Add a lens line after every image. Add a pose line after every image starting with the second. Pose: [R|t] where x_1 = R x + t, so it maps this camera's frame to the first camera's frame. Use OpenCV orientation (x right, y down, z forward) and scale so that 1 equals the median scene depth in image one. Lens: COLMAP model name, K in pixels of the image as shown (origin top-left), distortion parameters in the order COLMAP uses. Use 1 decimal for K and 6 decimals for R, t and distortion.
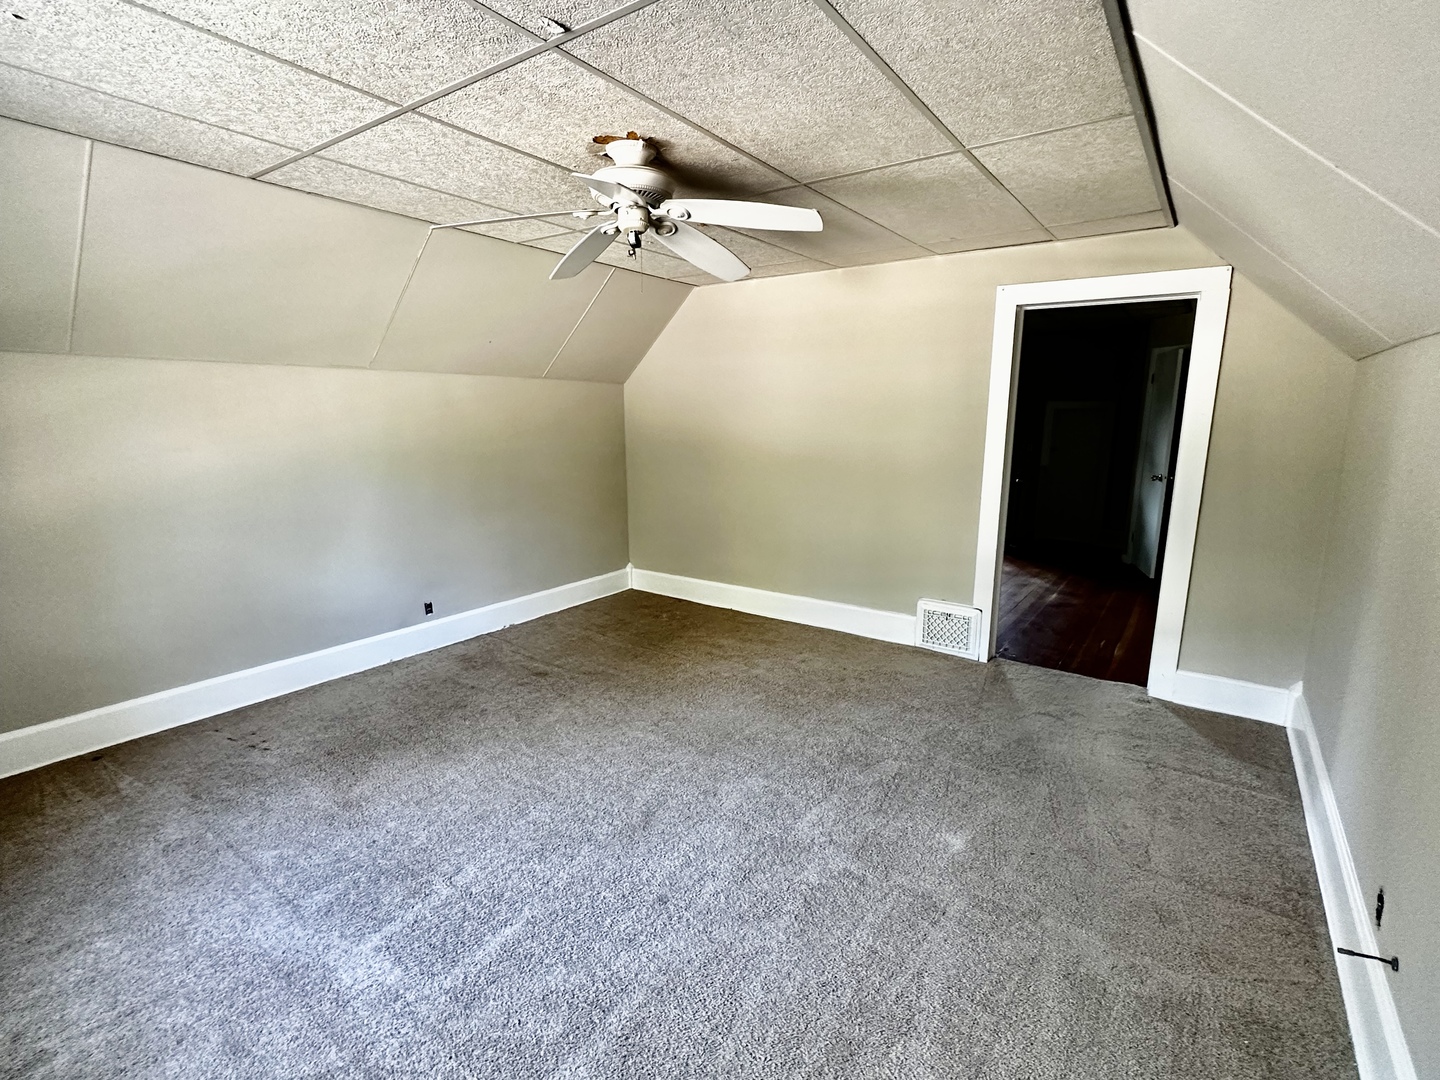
lens RADIAL K [[673.6, 0, 719.5], [0, 673.6, 540.9], [0, 0, 1]] dist [0.000775, 0.000061]
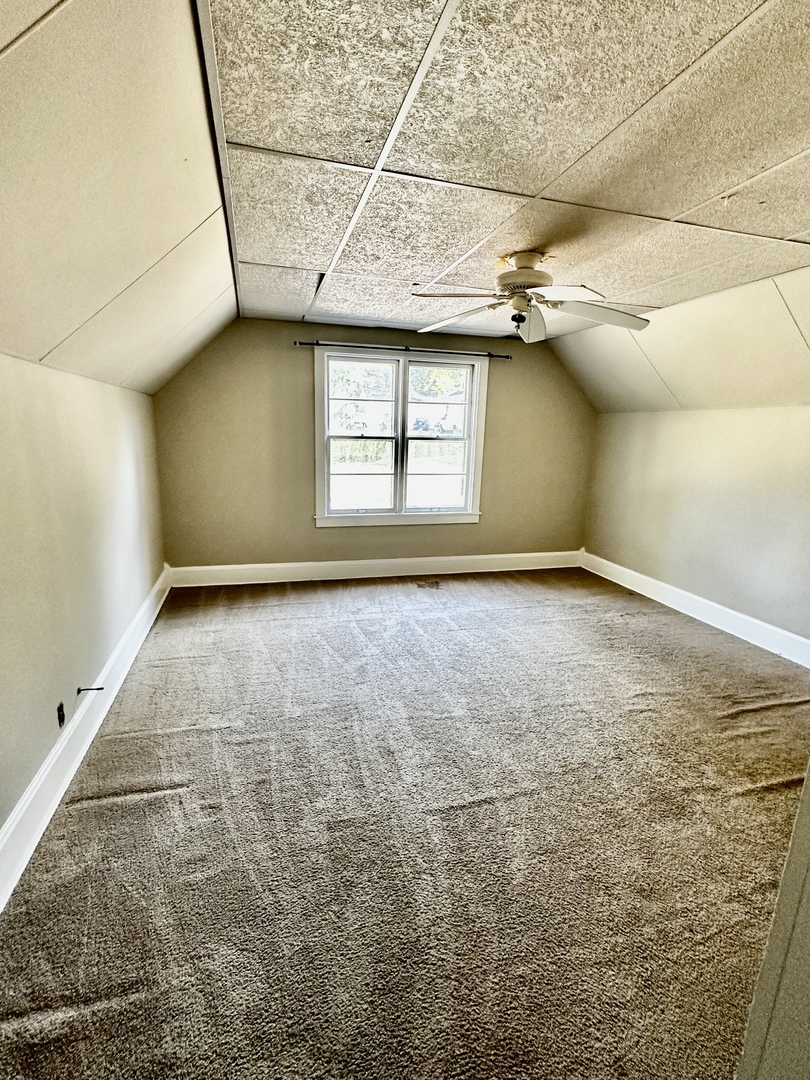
lens RADIAL K [[505.2, 0, 403.1], [0, 505.2, 540.9], [0, 0, 1]] dist [0.000775, 0.000061]
pose [[-0.625018, 0.151709, -0.765727, 0.870137], [-0.171770, 0.930161, 0.324493, -0.274257], [0.761477, 0.334343, -0.555308, 1.416702]]
